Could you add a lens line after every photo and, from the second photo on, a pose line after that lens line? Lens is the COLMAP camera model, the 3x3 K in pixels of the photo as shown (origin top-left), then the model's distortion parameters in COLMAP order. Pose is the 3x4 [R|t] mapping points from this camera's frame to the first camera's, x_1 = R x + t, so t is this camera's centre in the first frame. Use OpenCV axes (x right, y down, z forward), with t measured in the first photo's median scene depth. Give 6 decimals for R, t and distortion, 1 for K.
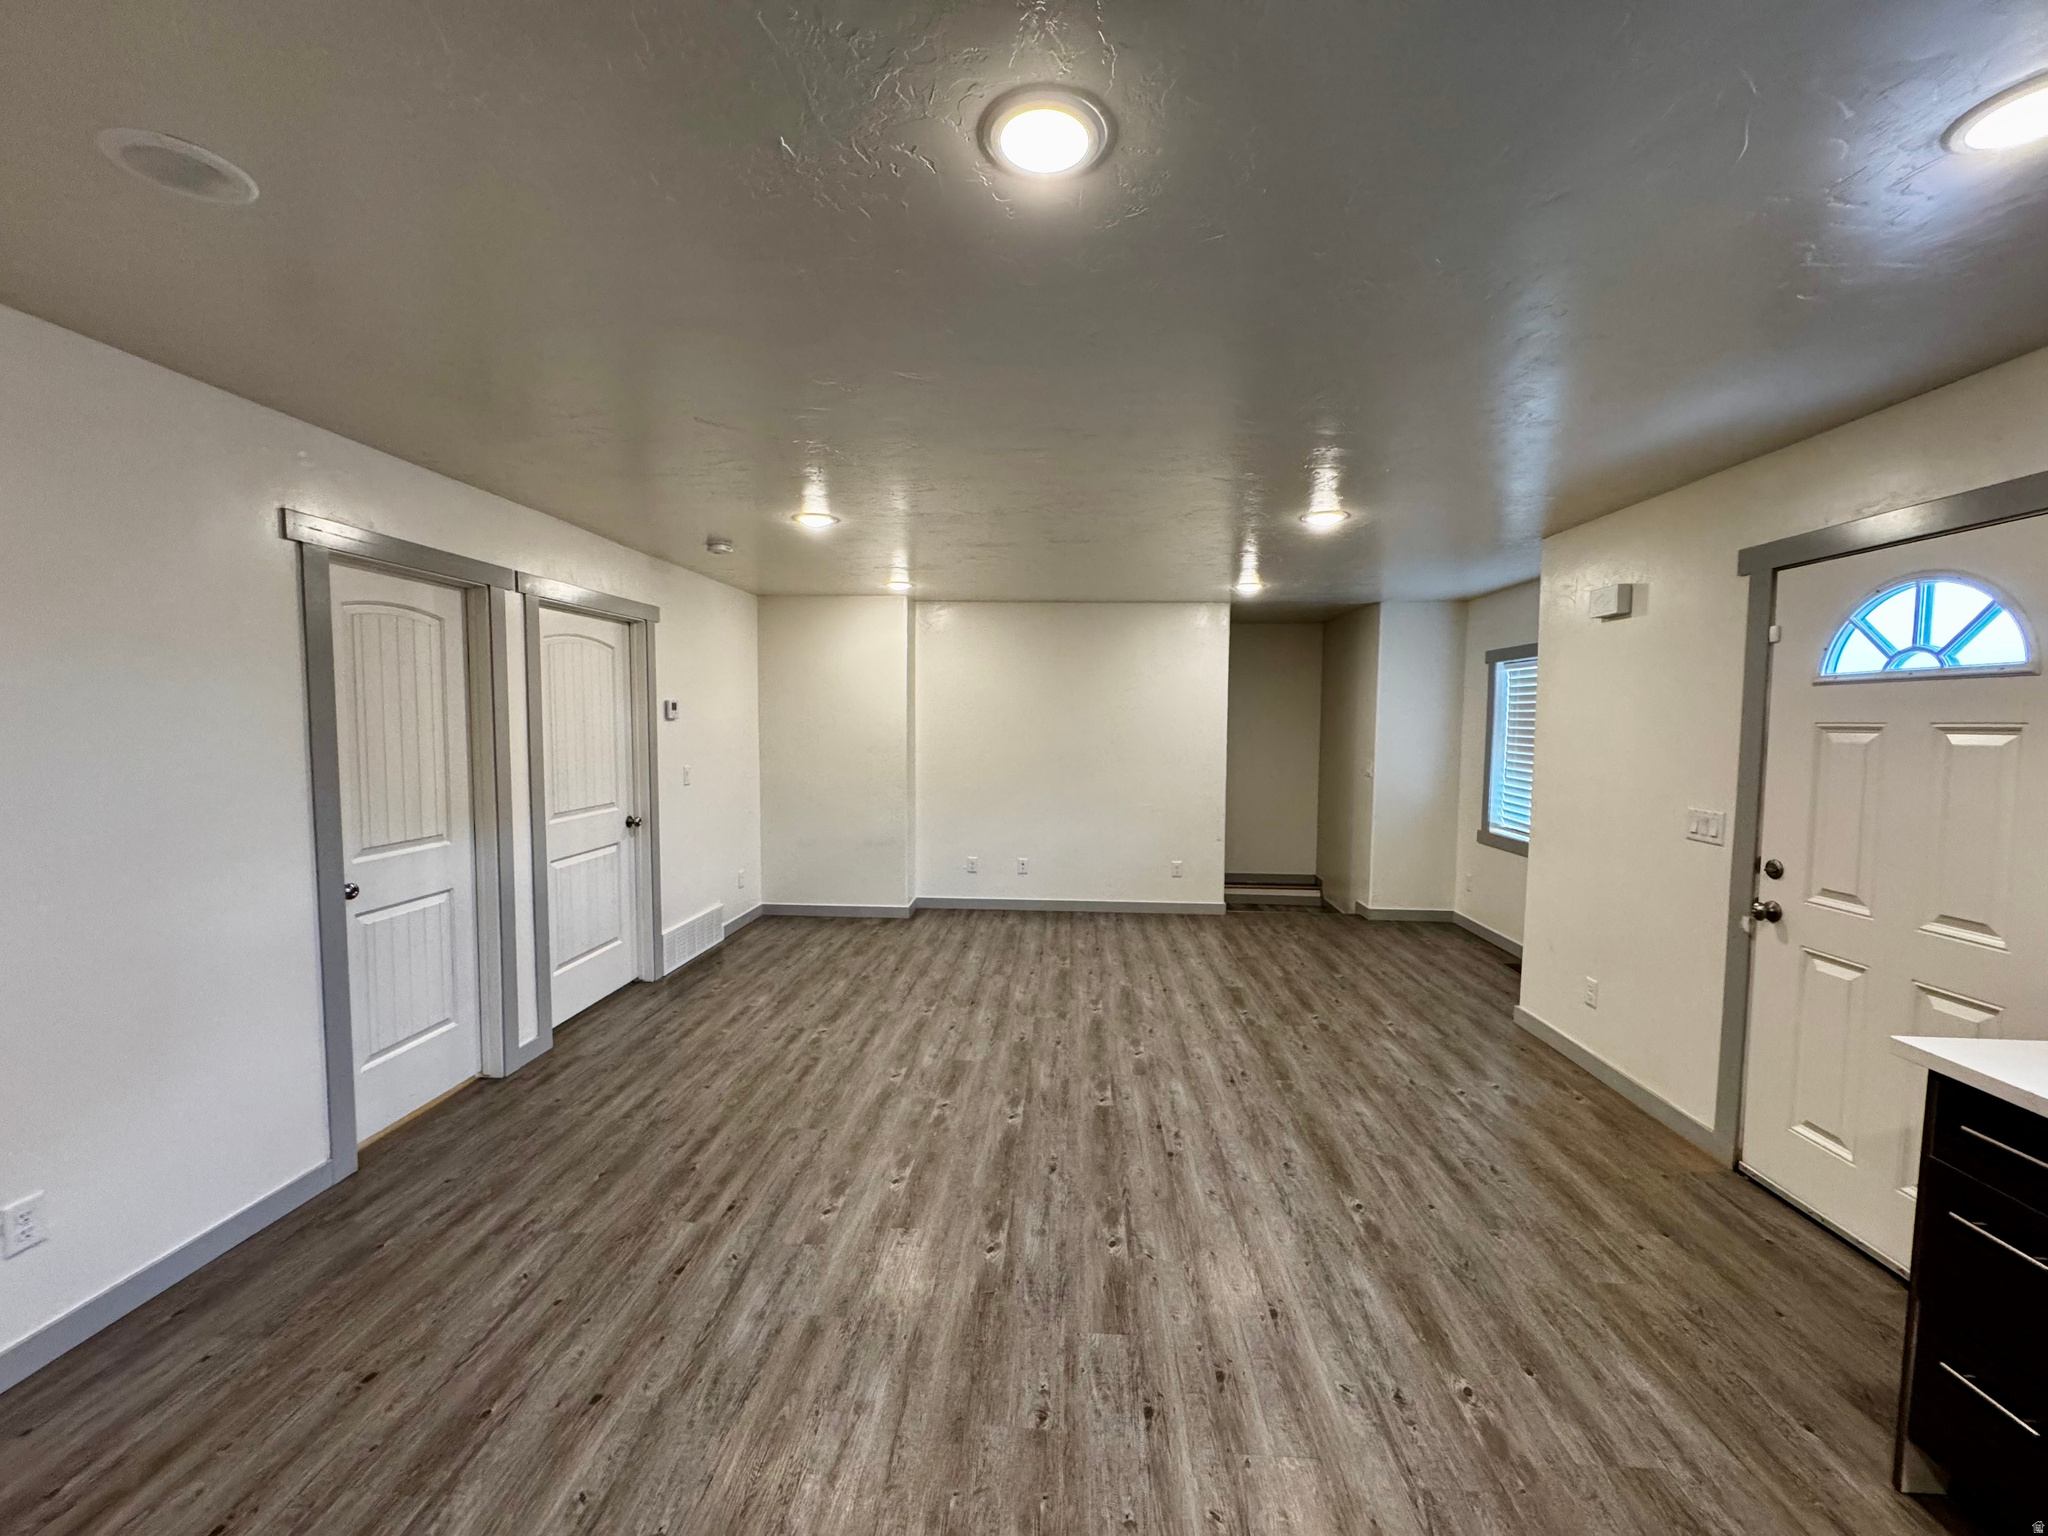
lens RADIAL K [[814.4, 0, 1026.1], [0, 814.4, 769.1], [0, 0, 1]] dist [-0.001890, 0.000079]
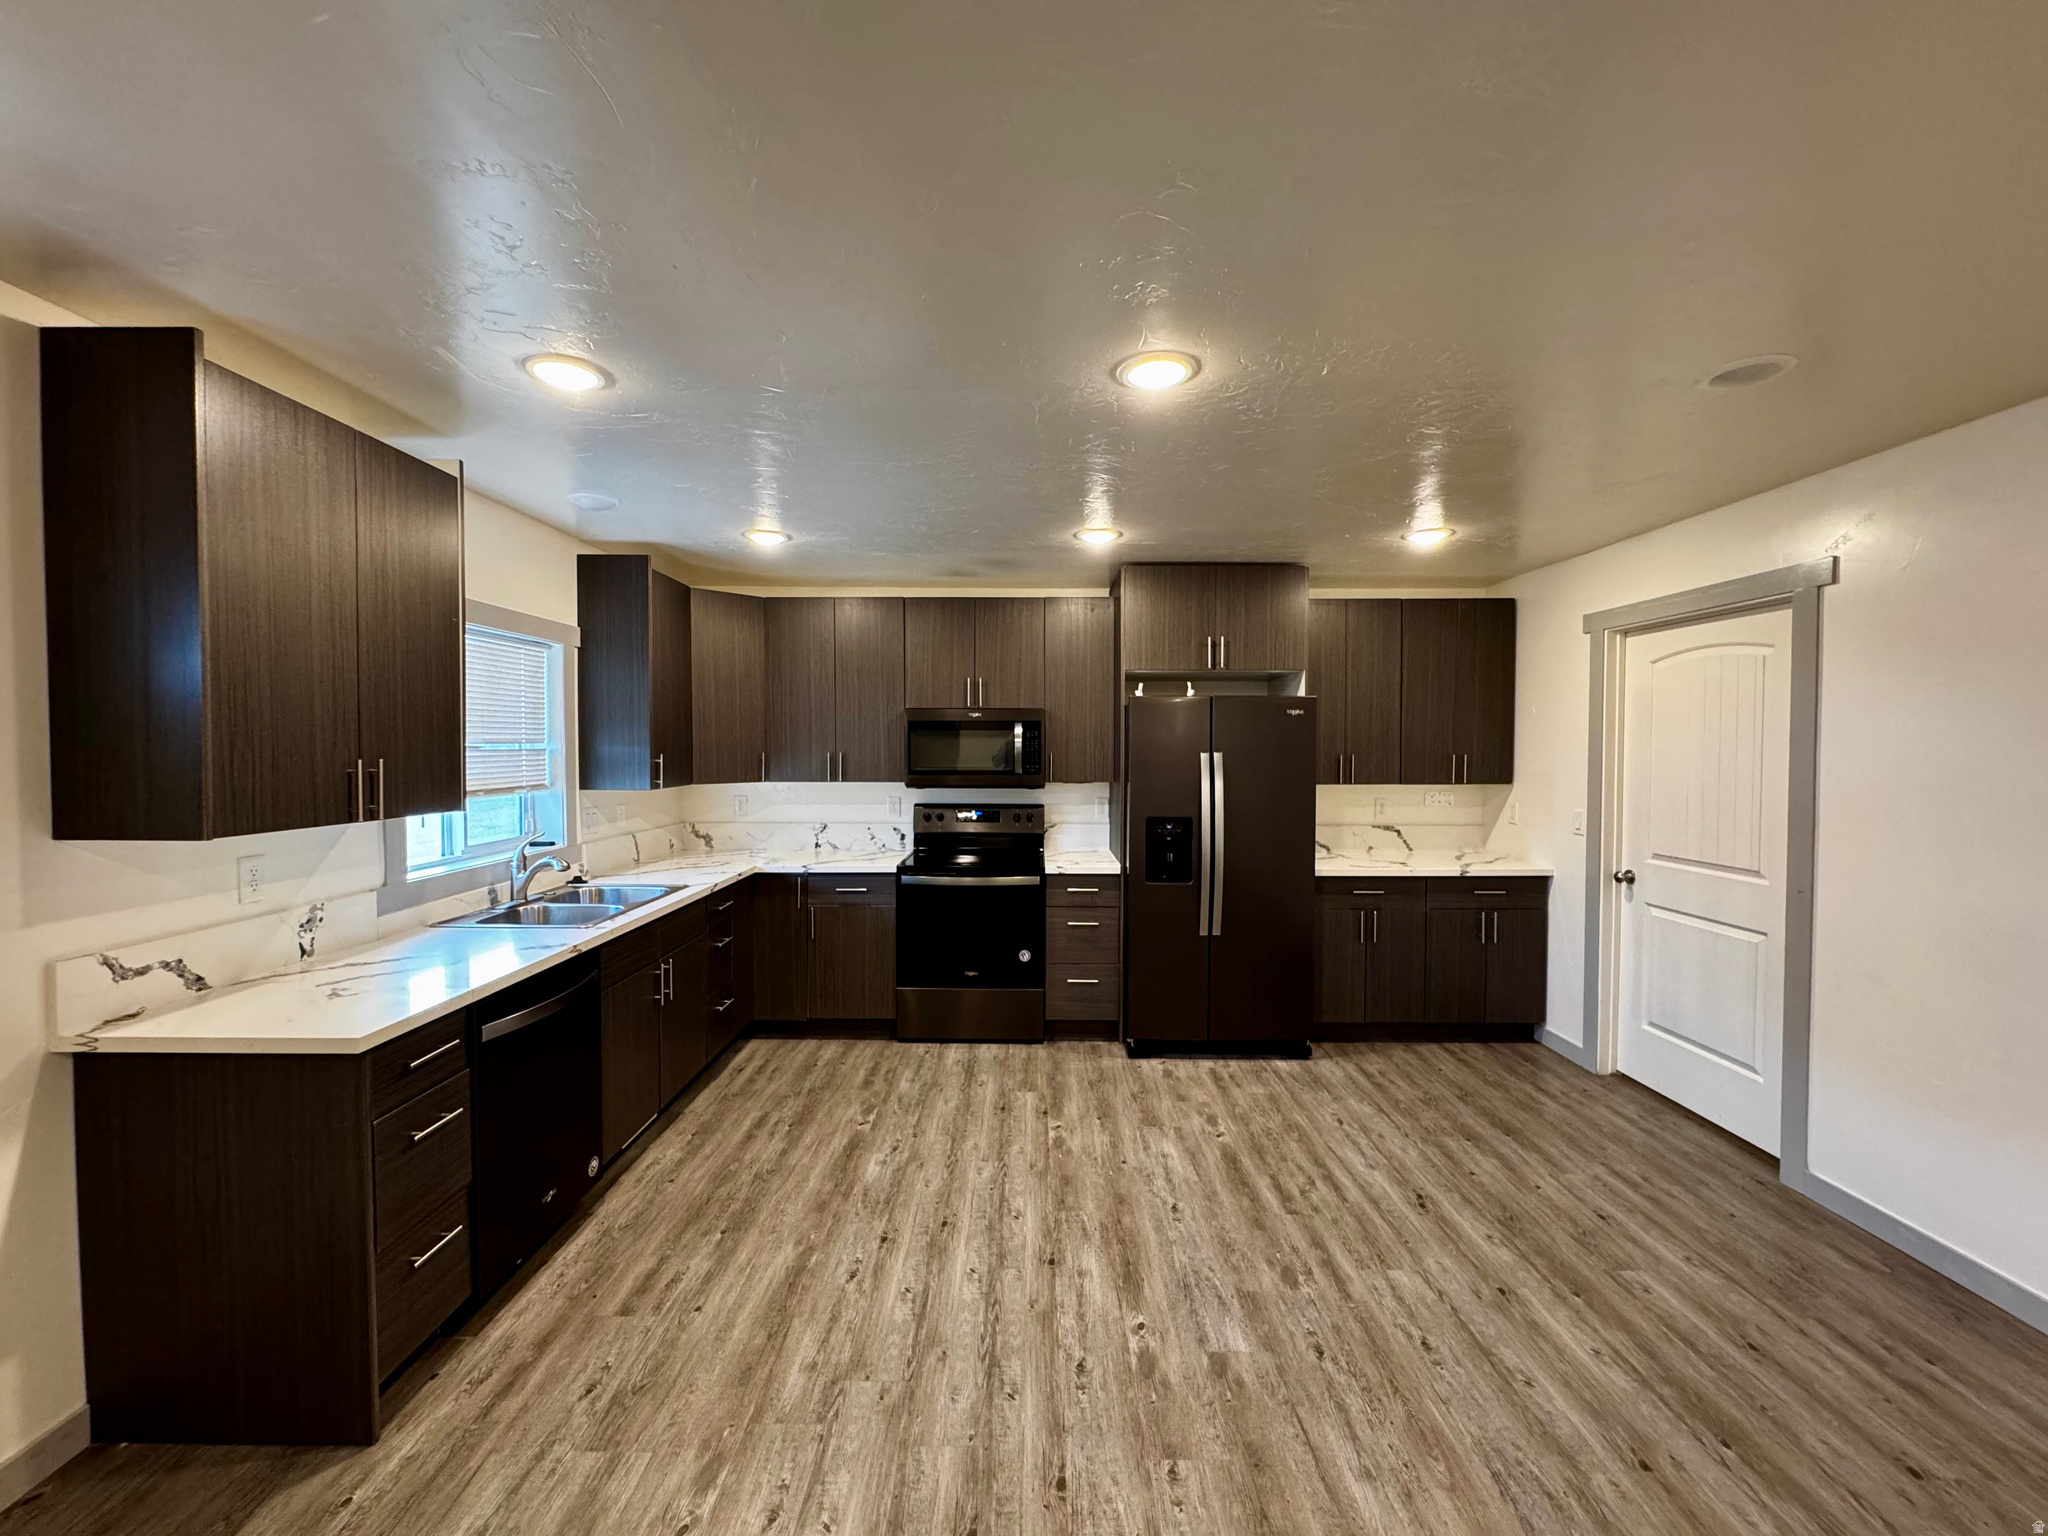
lens RADIAL K [[814.4, 0, 1026.1], [0, 814.4, 769.1], [0, 0, 1]] dist [-0.001890, 0.000079]
pose [[-0.998401, -0.008901, -0.055819, 0.154377], [-0.014023, 0.995655, 0.092057, -0.066243], [0.054757, 0.092693, -0.994188, 1.140427]]
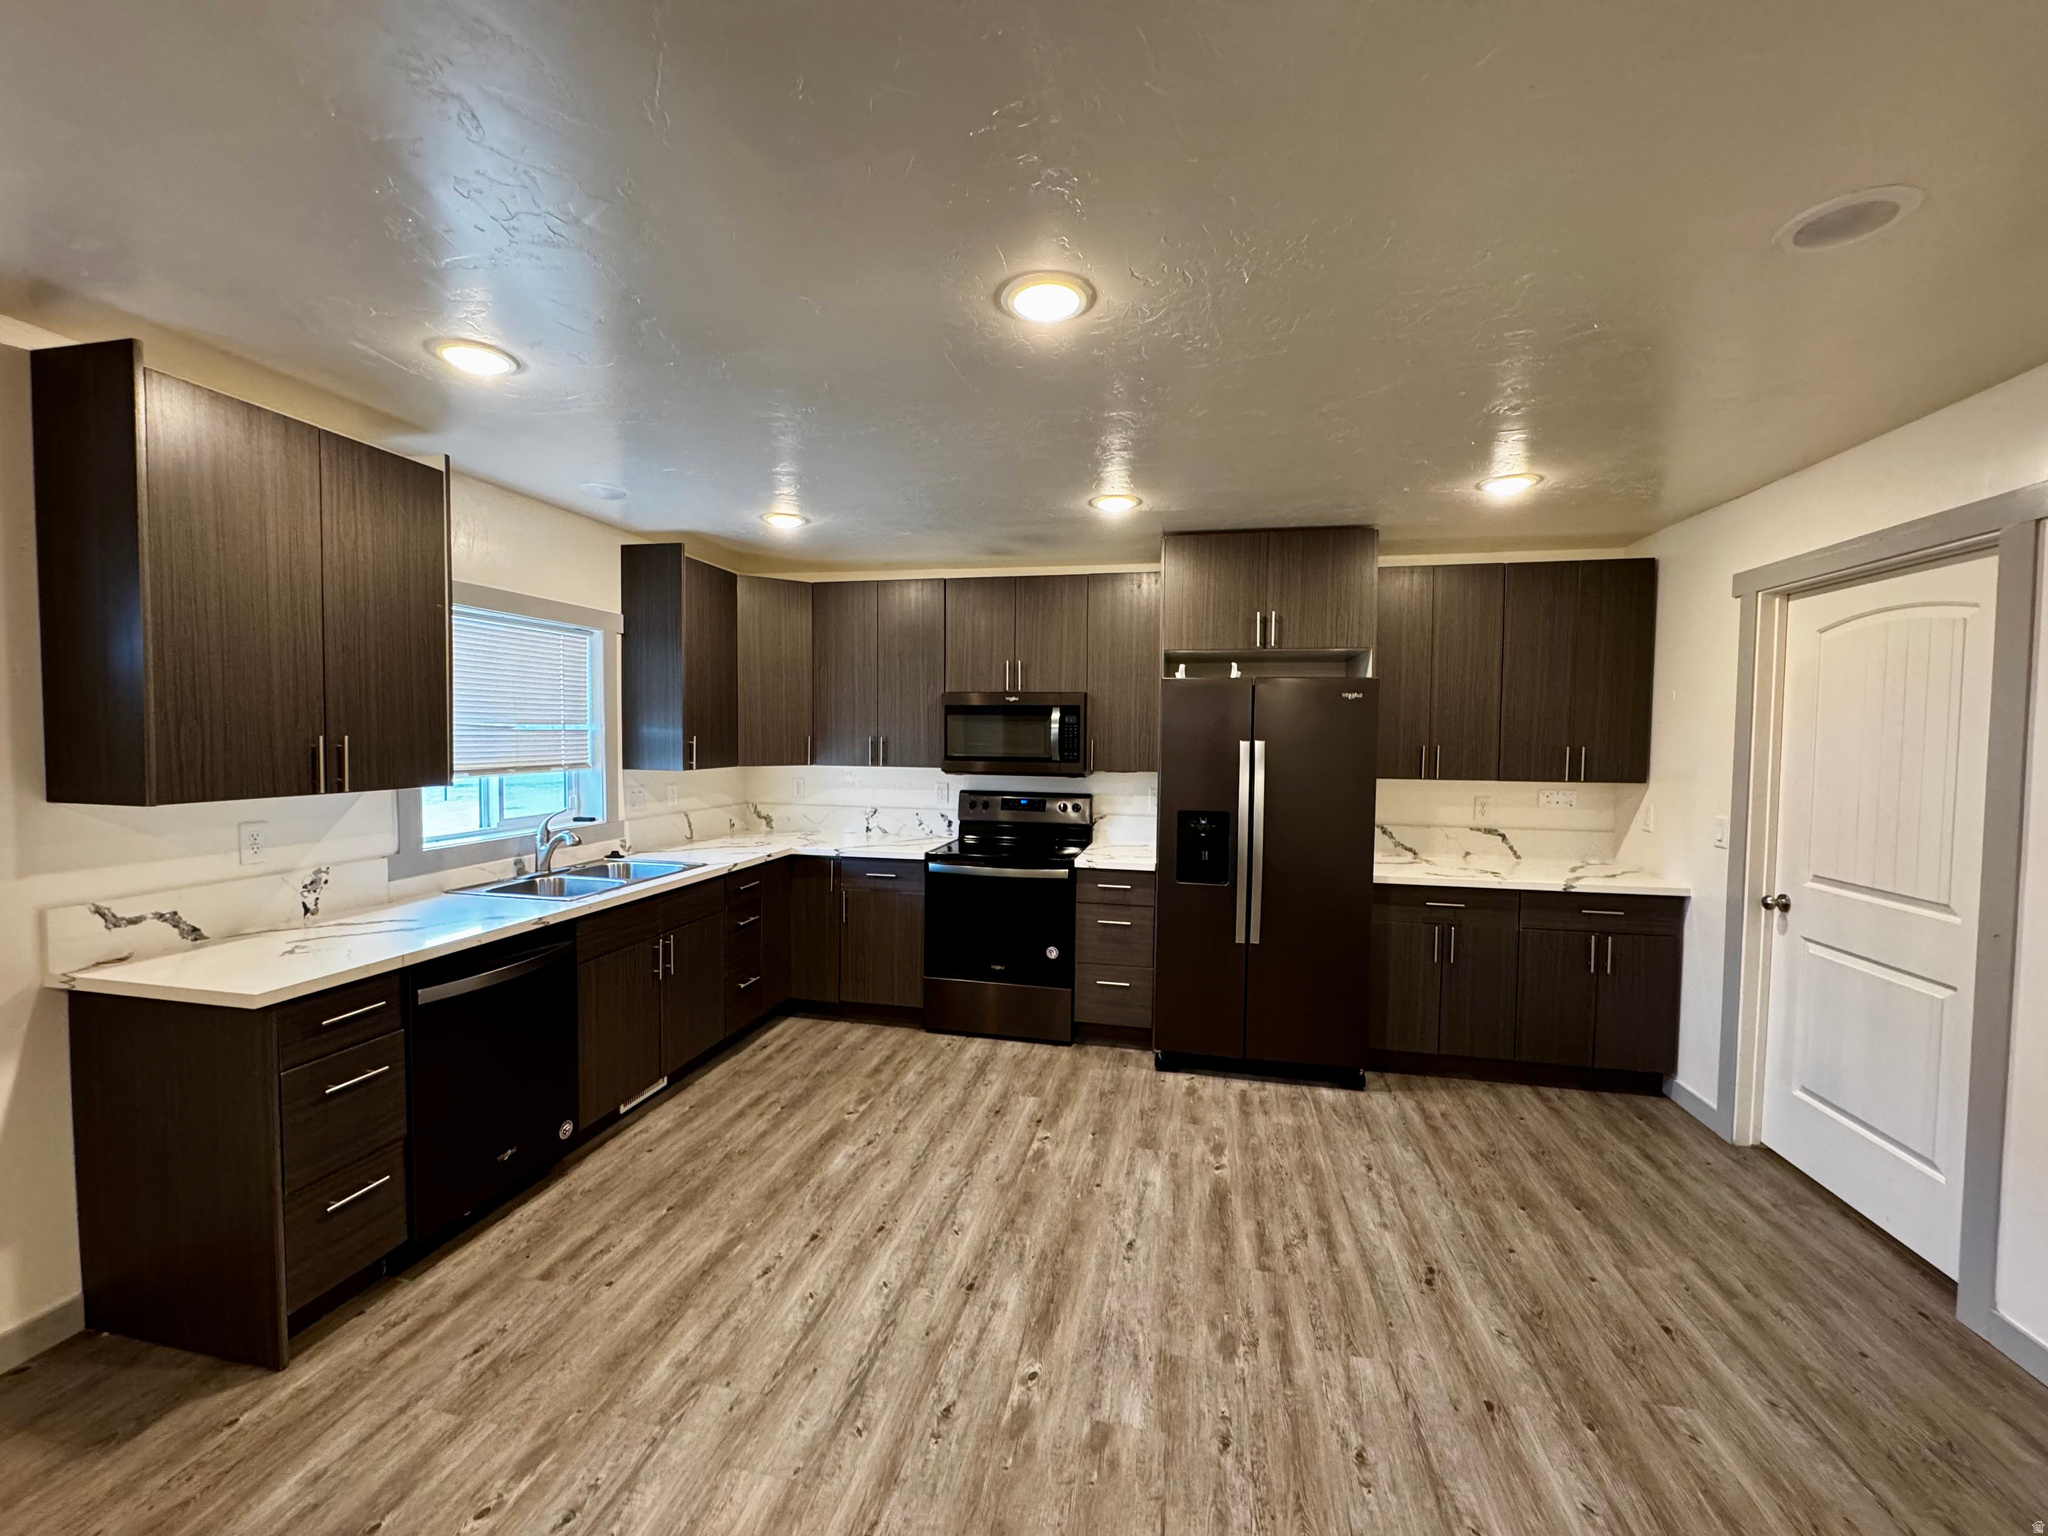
lens RADIAL K [[814.4, 0, 1026.1], [0, 814.4, 769.1], [0, 0, 1]] dist [-0.001890, 0.000079]
pose [[-0.988695, -0.026412, 0.147599, -0.072739], [-0.010306, 0.994006, 0.108836, -0.060037], [-0.149589, 0.106084, -0.983041, 1.059556]]
